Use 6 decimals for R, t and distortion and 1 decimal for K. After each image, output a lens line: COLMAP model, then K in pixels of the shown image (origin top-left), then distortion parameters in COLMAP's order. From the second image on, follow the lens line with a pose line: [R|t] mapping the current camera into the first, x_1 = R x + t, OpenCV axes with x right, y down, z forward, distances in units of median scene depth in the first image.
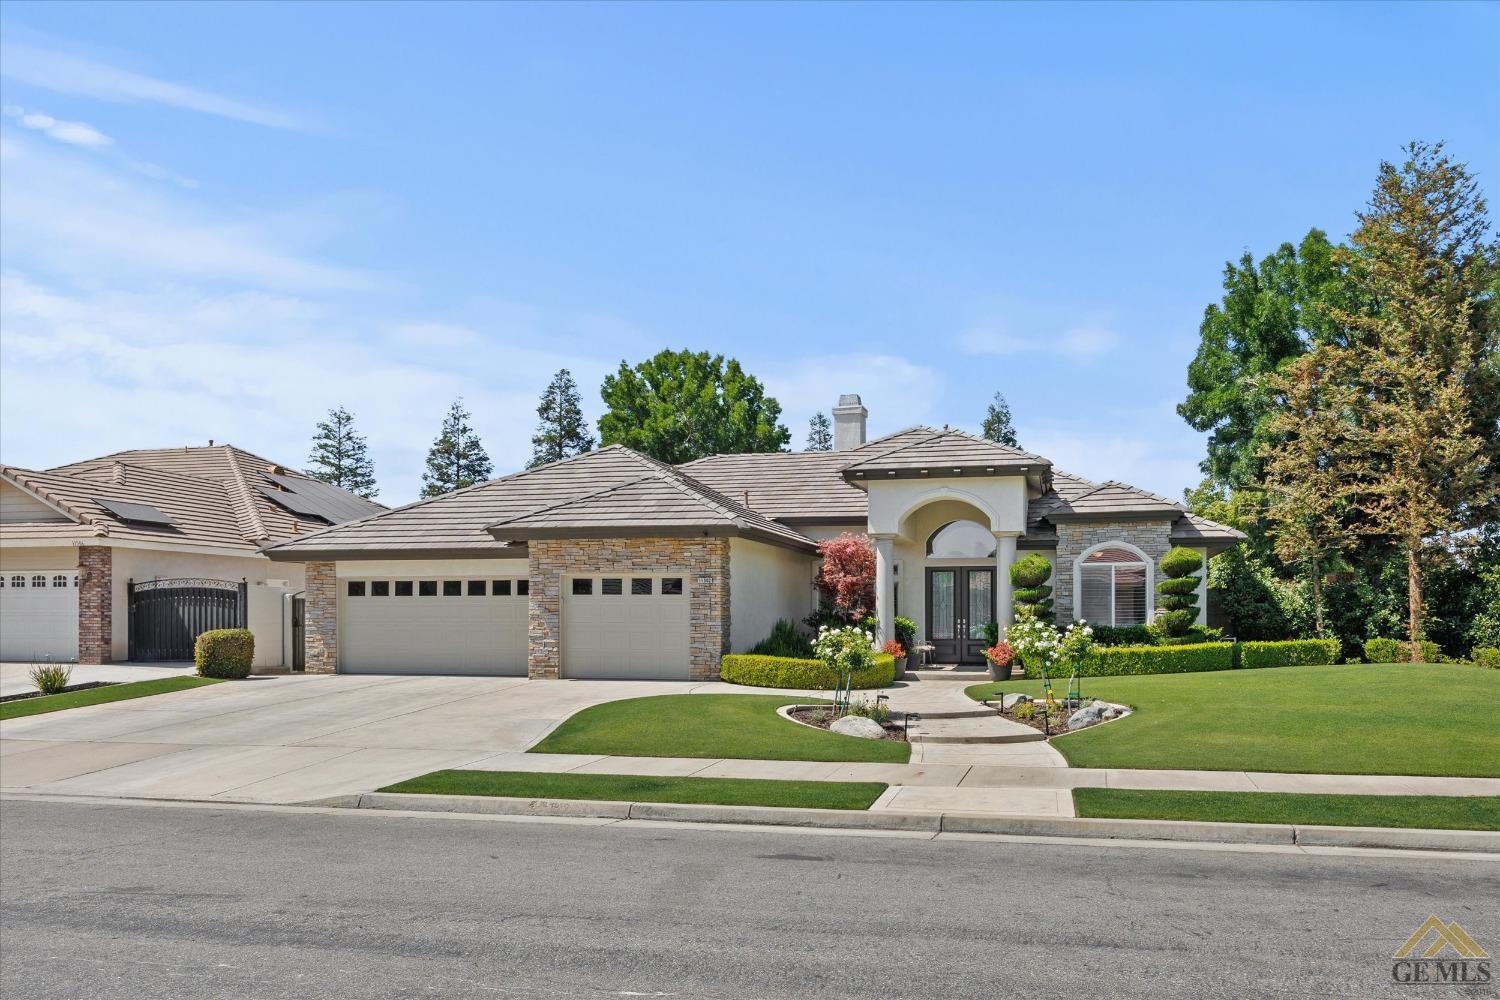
lens RADIAL K [[1164.1, 0, 703.0], [0, 1164.1, 552.9], [0, 0, 1]] dist [-0.006864, -0.002085]
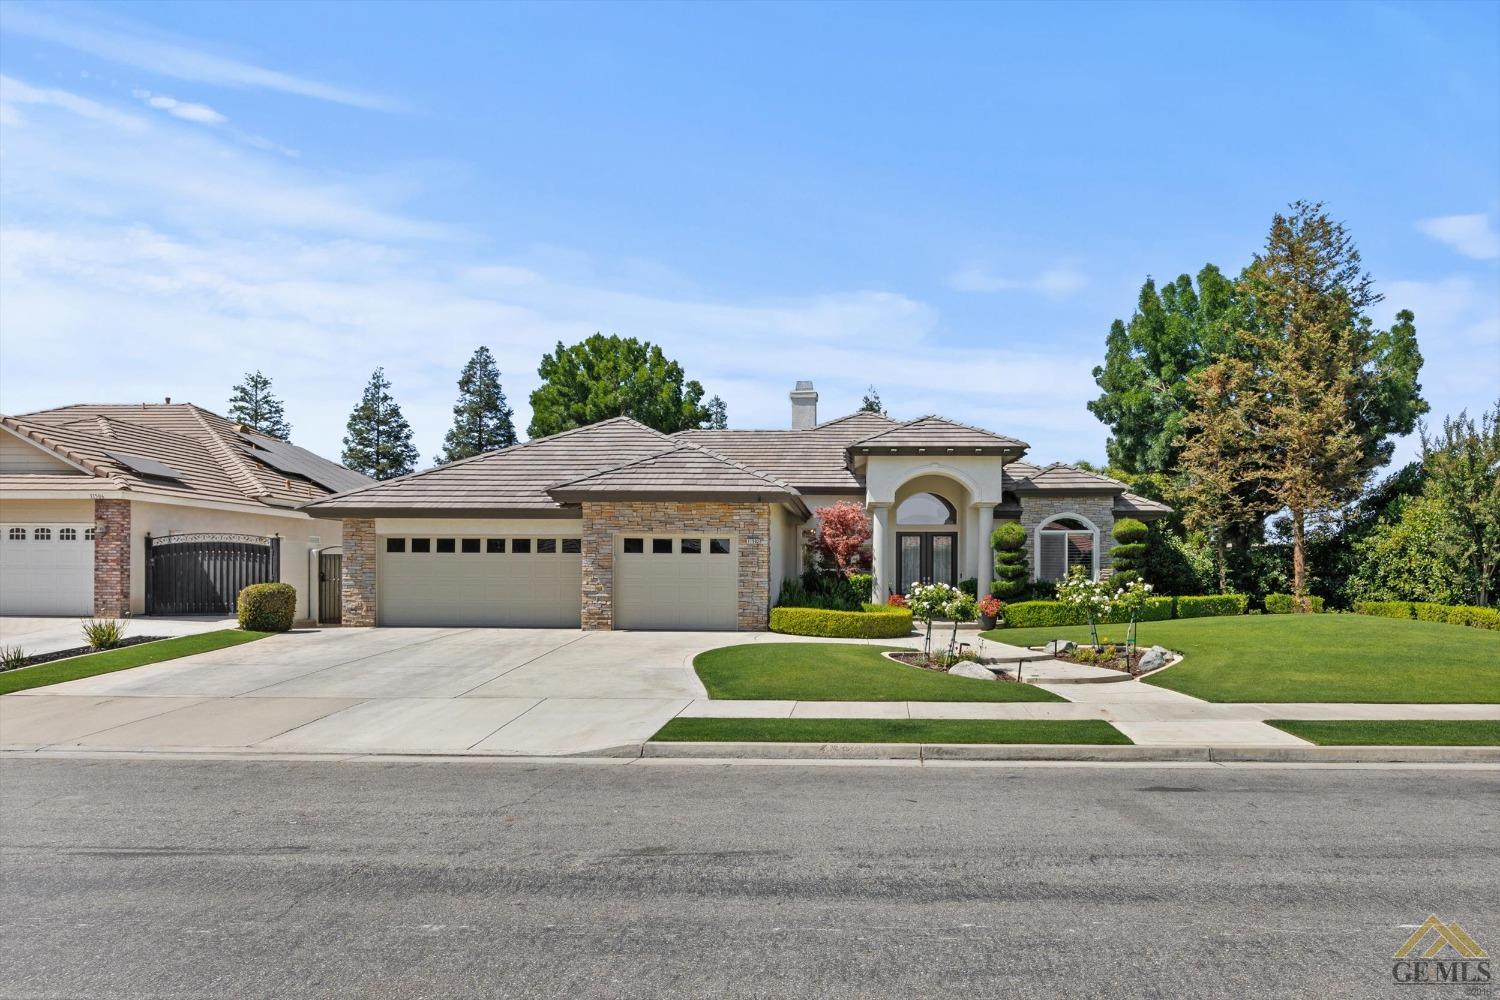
lens RADIAL K [[1011.2, 0, 755.5], [0, 1011.2, 513.9], [0, 0, 1]] dist [-0.005121, -0.000903]
pose [[0.978226, 0.017455, 0.206807, -0.188228], [-0.016571, 0.999845, -0.006003, 0.003098], [-0.206879, 0.002445, 0.978363, 0.047250]]
